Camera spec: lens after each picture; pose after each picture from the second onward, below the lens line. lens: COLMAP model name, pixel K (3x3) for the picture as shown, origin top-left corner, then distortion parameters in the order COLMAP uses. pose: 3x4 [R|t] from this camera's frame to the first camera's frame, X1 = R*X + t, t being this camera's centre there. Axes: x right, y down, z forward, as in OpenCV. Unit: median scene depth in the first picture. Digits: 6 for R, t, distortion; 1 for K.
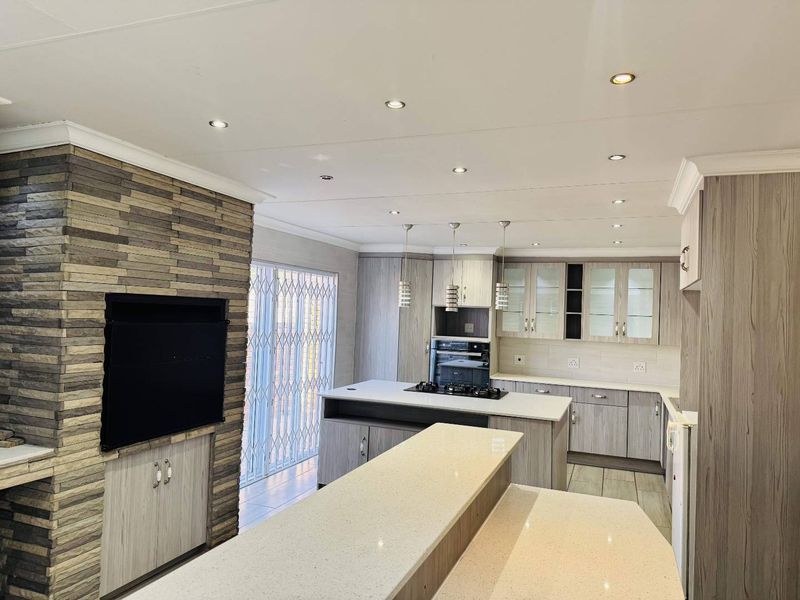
lens RADIAL K [[562.4, 0, 398.9], [0, 562.4, 304.5], [0, 0, 1]] dist [0.063075, -0.054072]
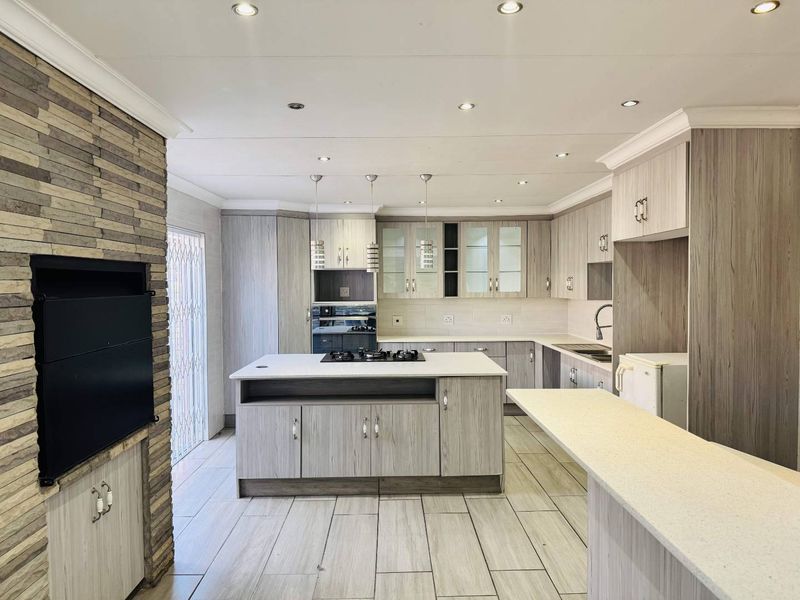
lens RADIAL K [[562.4, 0, 402.3], [0, 562.4, 306.0], [0, 0, 1]] dist [0.063075, -0.054072]
pose [[0.926205, -0.058990, 0.372378, -0.273705], [0.035406, 0.996928, 0.069861, 0.006273], [-0.375355, -0.051521, 0.925448, 0.160082]]
